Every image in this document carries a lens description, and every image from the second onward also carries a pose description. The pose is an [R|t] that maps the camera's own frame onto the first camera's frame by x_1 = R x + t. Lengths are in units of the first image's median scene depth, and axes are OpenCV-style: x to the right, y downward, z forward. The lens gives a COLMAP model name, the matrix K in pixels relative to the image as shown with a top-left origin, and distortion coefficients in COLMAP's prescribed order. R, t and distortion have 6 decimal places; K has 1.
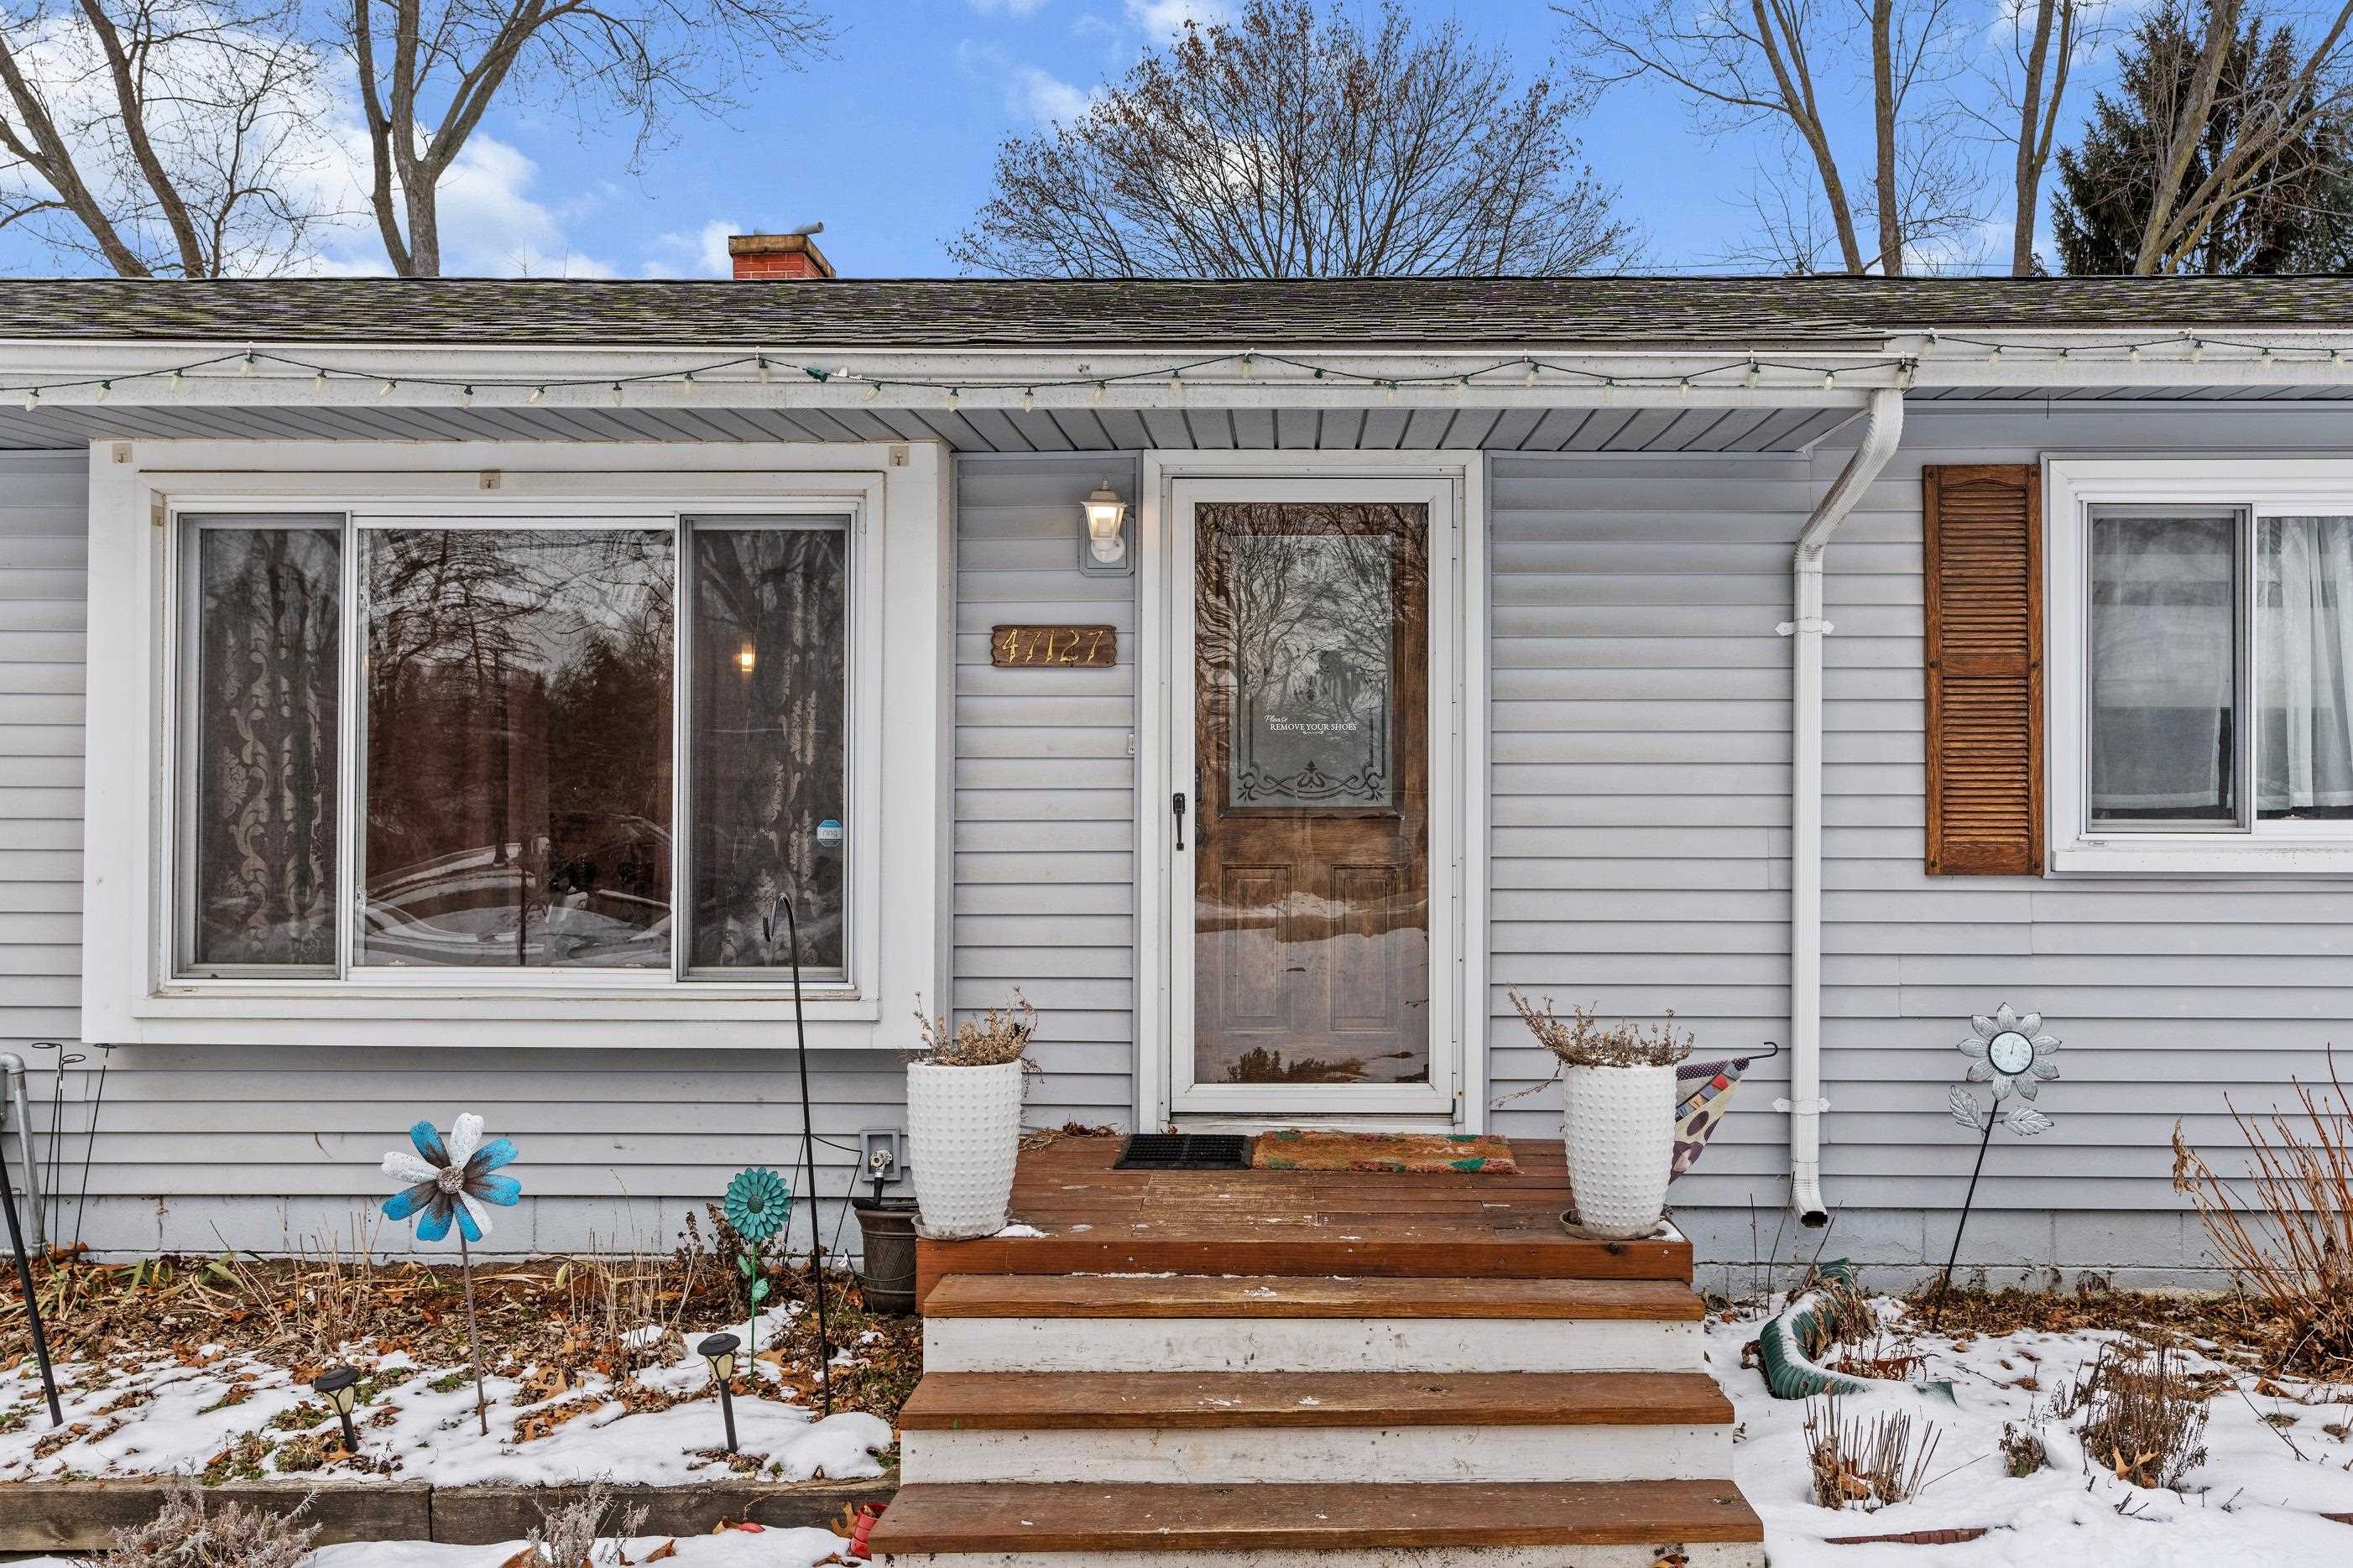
lens RADIAL K [[1860.5, 0, 1181.2], [0, 1860.5, 772.8], [0, 0, 1]] dist [0.010427, -0.019914]
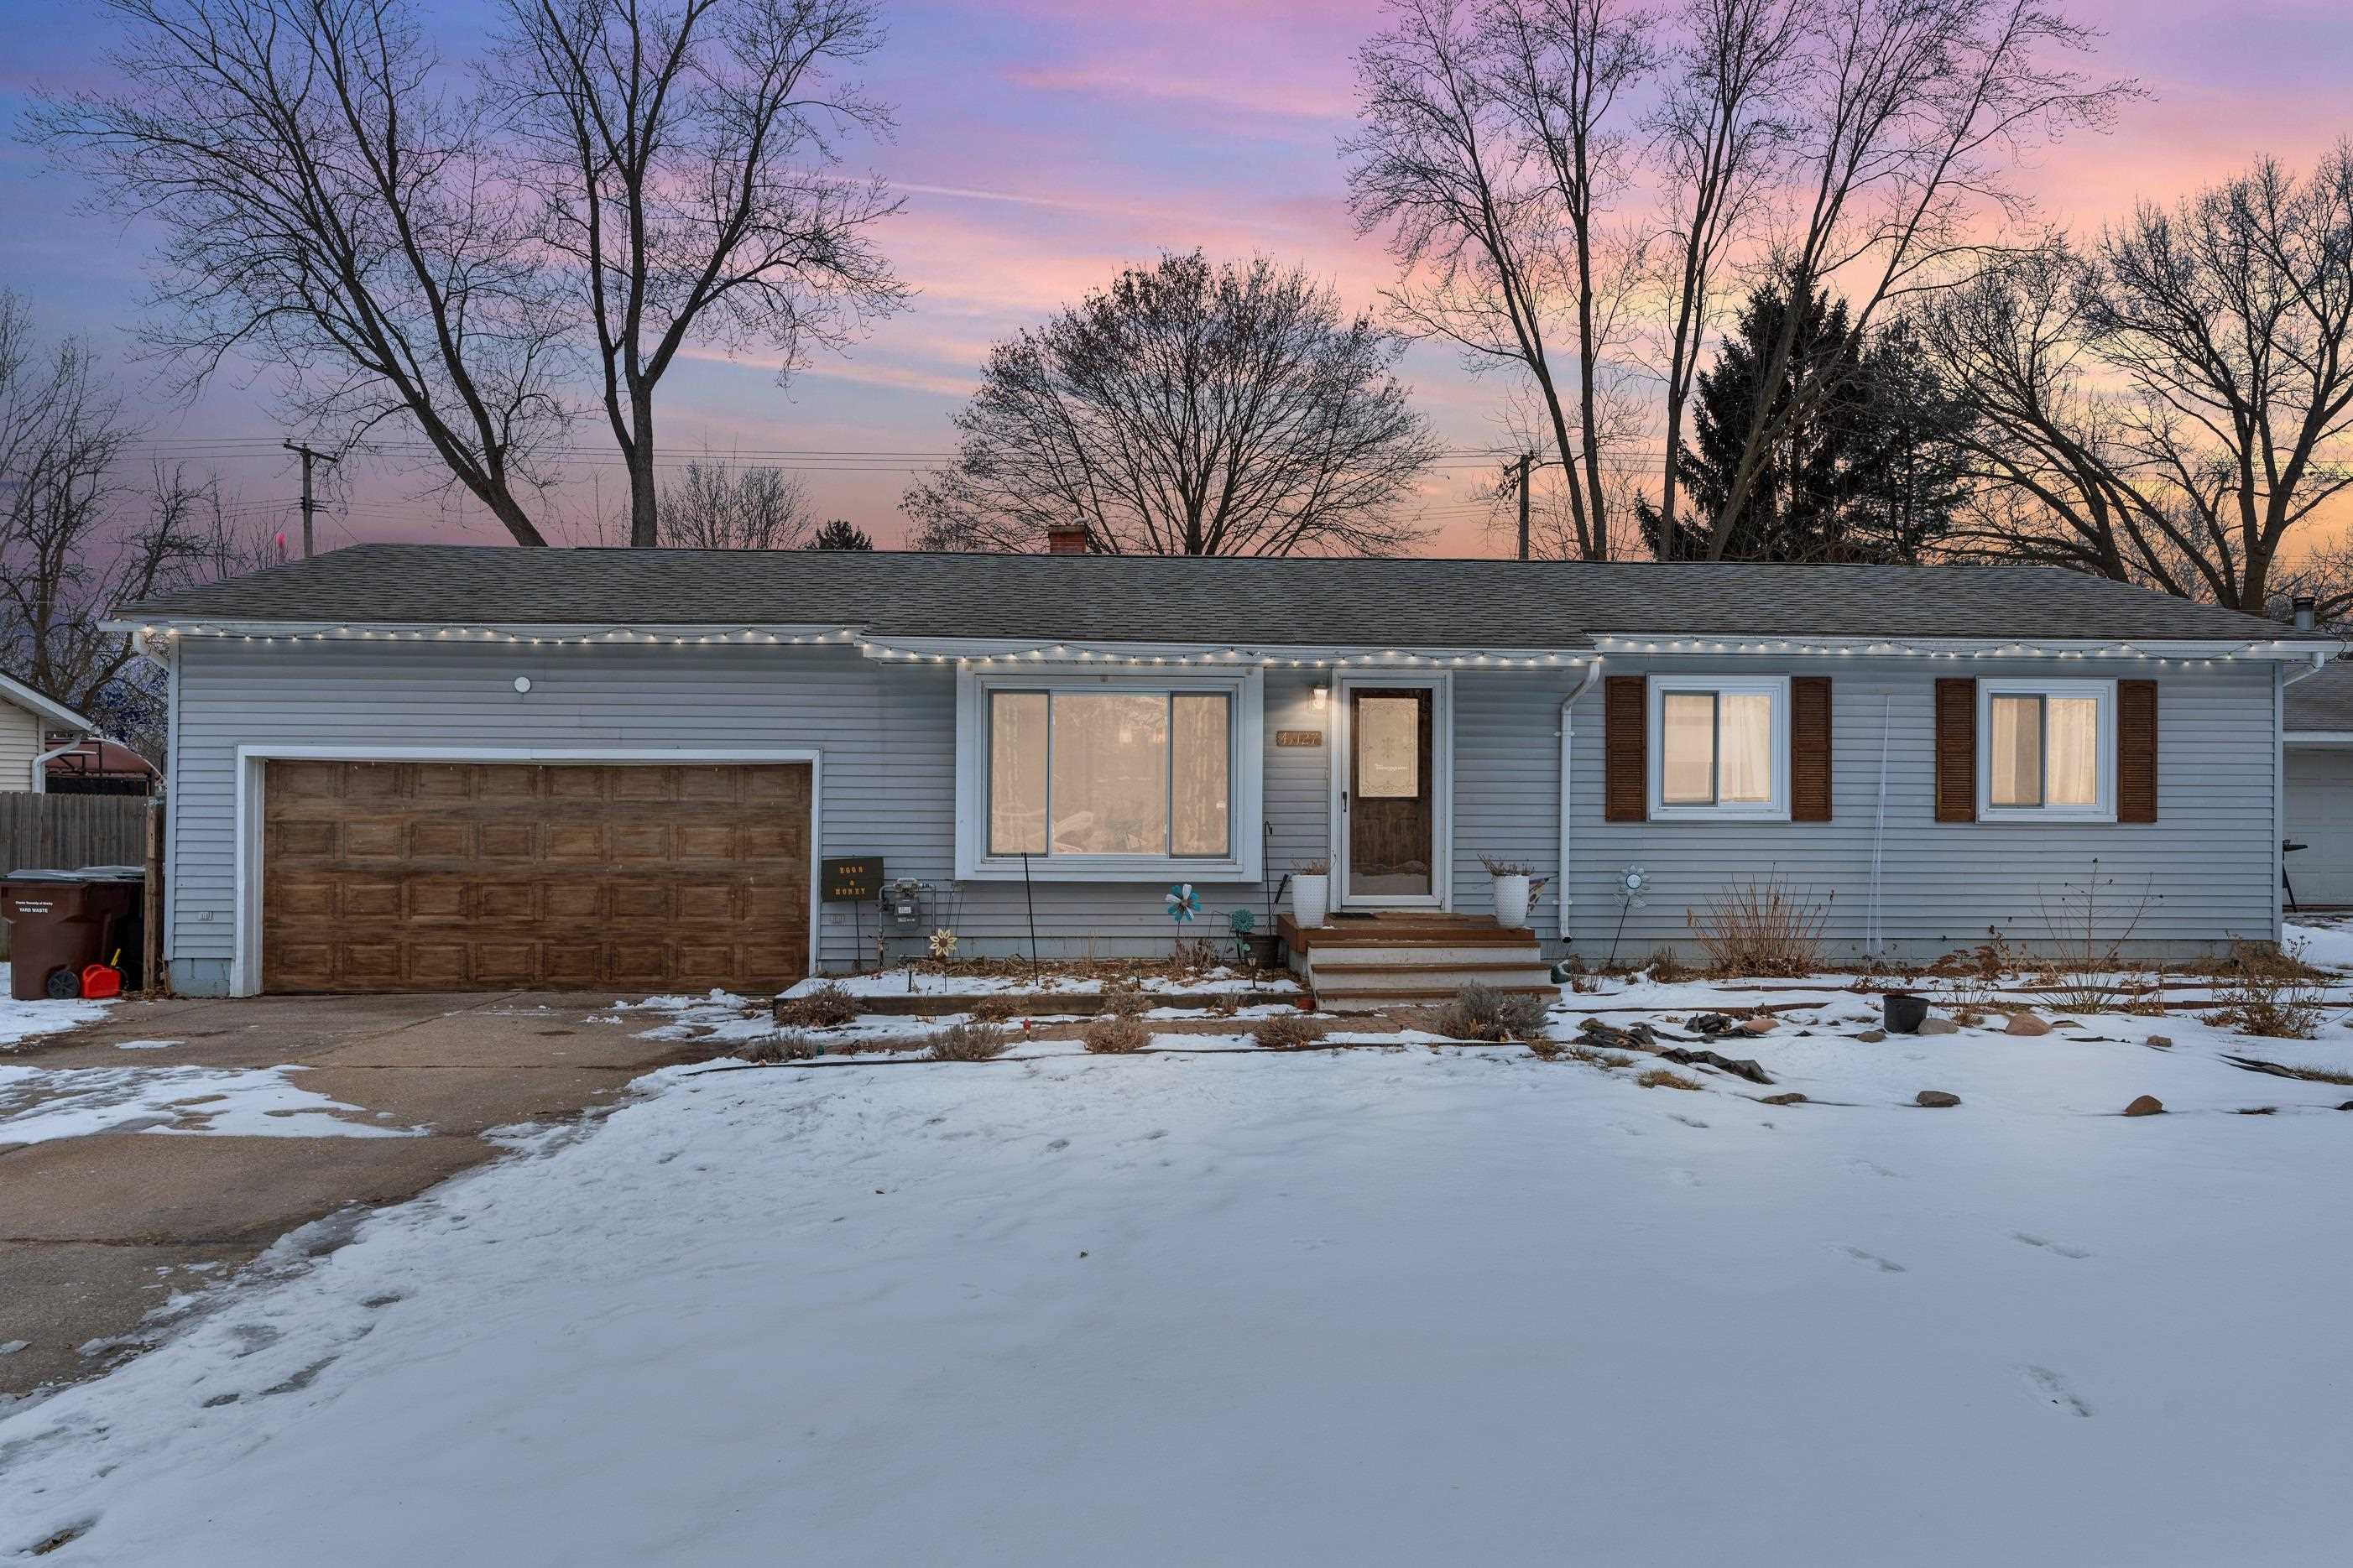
lens RADIAL K [[1384.4, 0, 1168.3], [0, 1384.4, 794.8], [0, 0, 1]] dist [-0.001309, 0.000758]
pose [[0.997533, 0.001920, 0.070170, -0.062321], [-0.002594, 0.999951, 0.009517, -0.000535], [-0.070148, -0.009676, 0.997490, -0.159595]]
